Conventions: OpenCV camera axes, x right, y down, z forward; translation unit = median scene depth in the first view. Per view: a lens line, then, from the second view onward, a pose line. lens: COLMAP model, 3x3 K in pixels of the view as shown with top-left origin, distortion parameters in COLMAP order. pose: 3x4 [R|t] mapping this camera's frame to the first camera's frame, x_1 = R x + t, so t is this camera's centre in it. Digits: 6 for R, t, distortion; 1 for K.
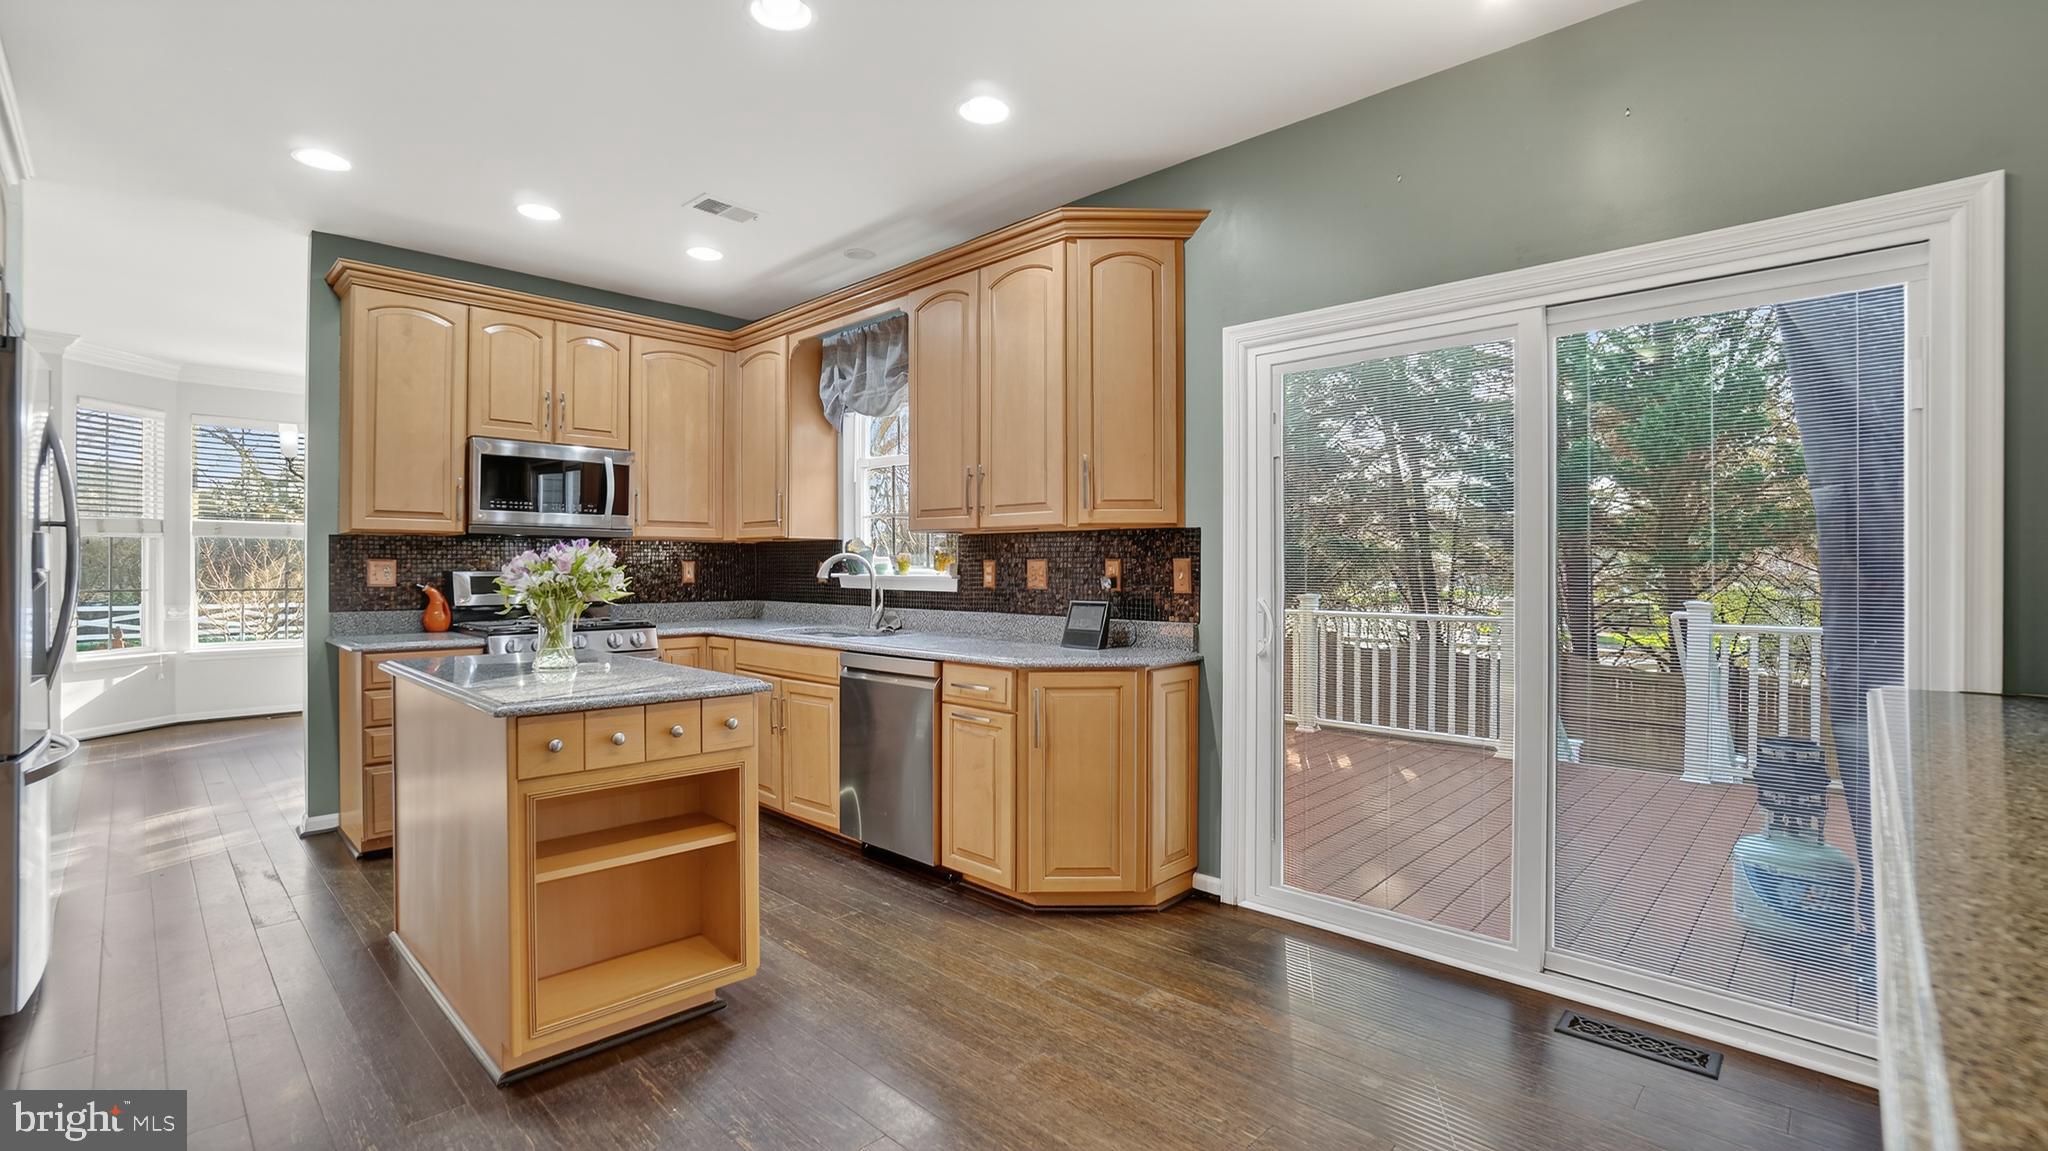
lens RADIAL K [[915.6, 0, 1003.9], [0, 915.6, 562.4], [0, 0, 1]] dist [-0.072379, 0.026181]
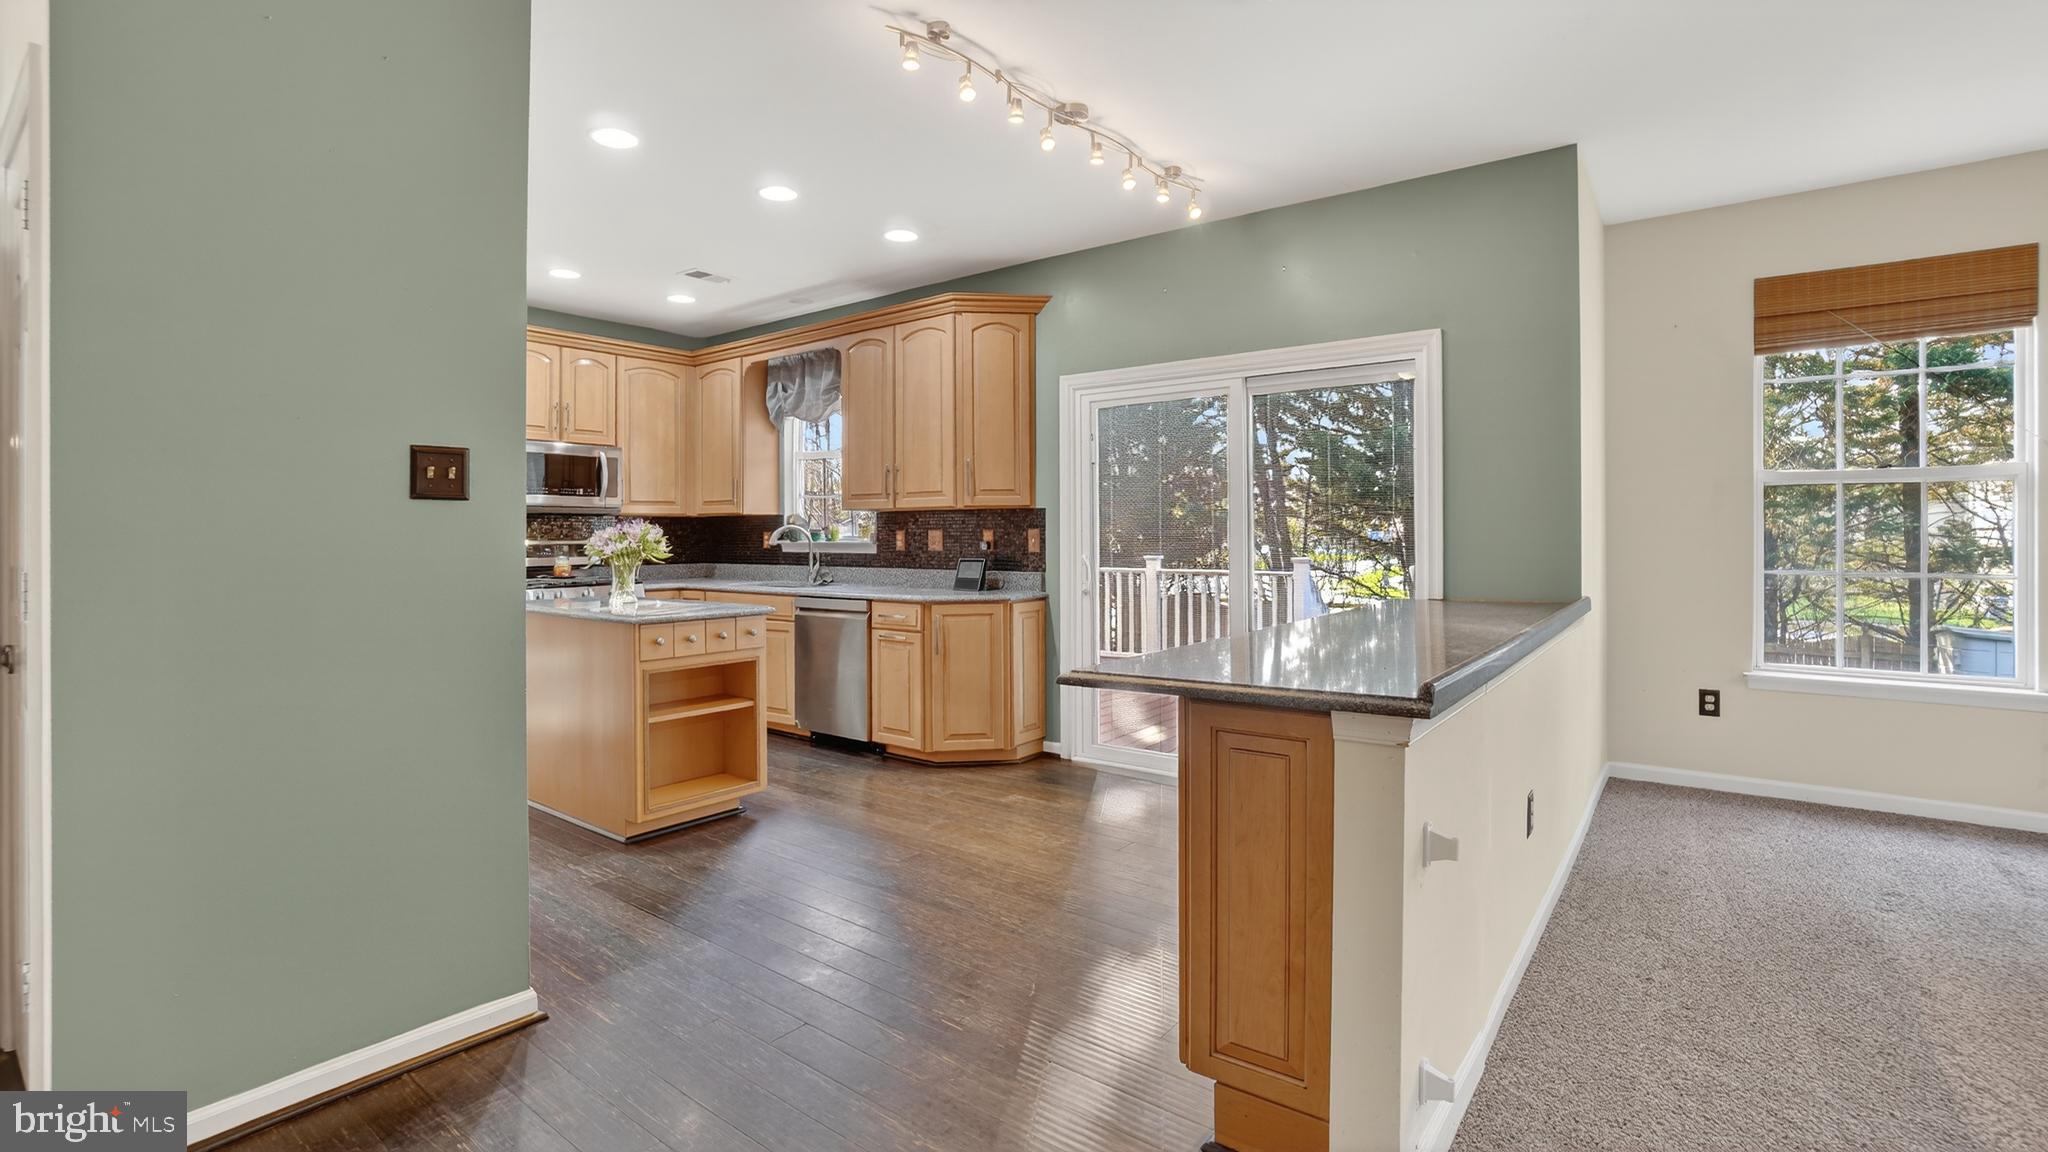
lens RADIAL K [[913.9, 0, 1010.7], [0, 913.9, 548.0], [0, 0, 1]] dist [-0.064808, 0.022220]
pose [[0.992070, -0.006913, 0.125494, -0.026075], [0.004319, 0.999772, 0.020935, -0.004449], [-0.125610, -0.020227, 0.991873, -0.422673]]
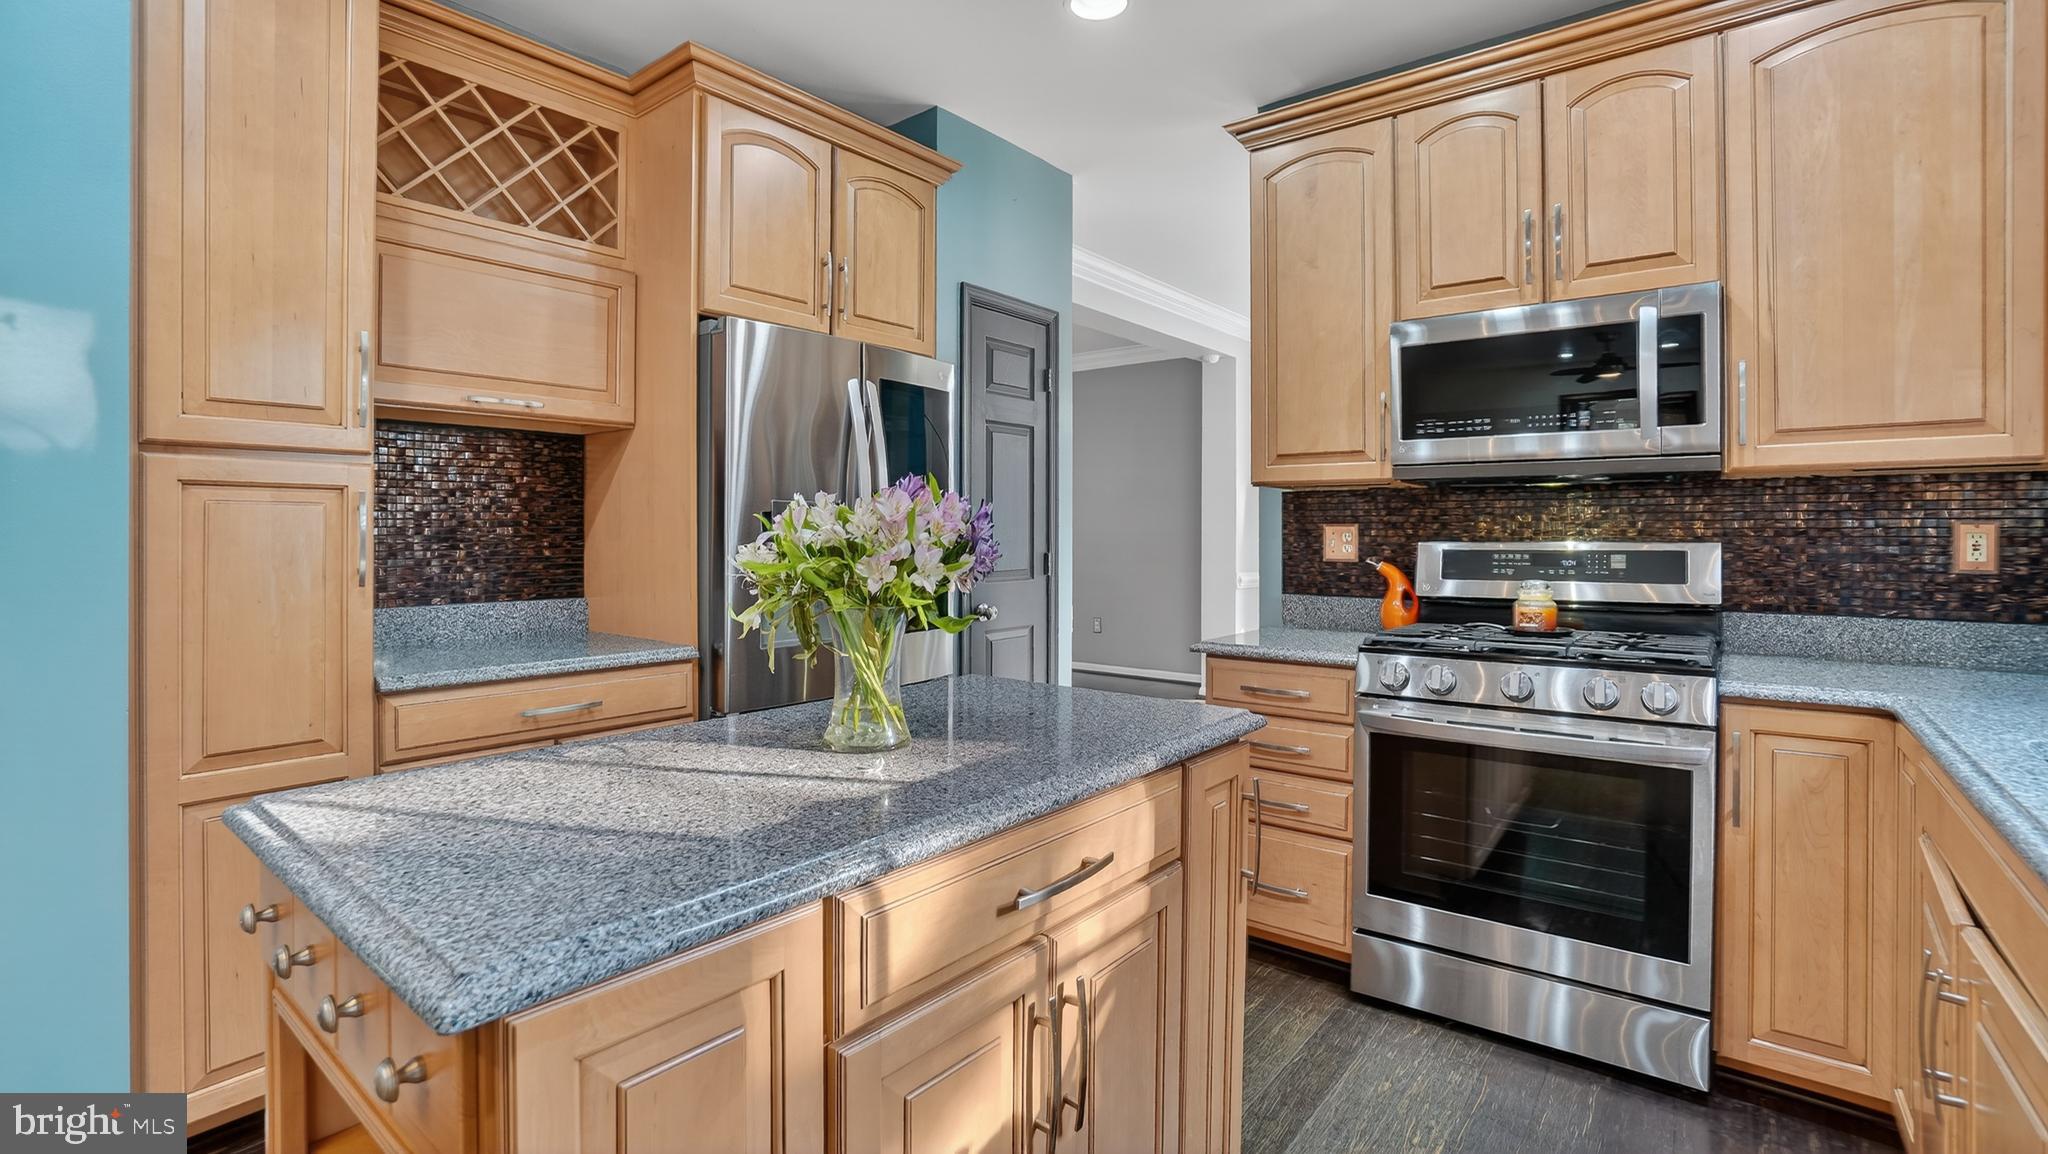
lens RADIAL K [[919.1, 0, 1014.3], [0, 919.1, 538.9], [0, 0, 1]] dist [-0.068524, 0.024397]
pose [[0.101905, 0.005454, -0.994779, -0.001349], [0.004947, 0.999970, 0.005990, 0.003281], [0.994782, -0.005531, 0.101875, 0.739646]]
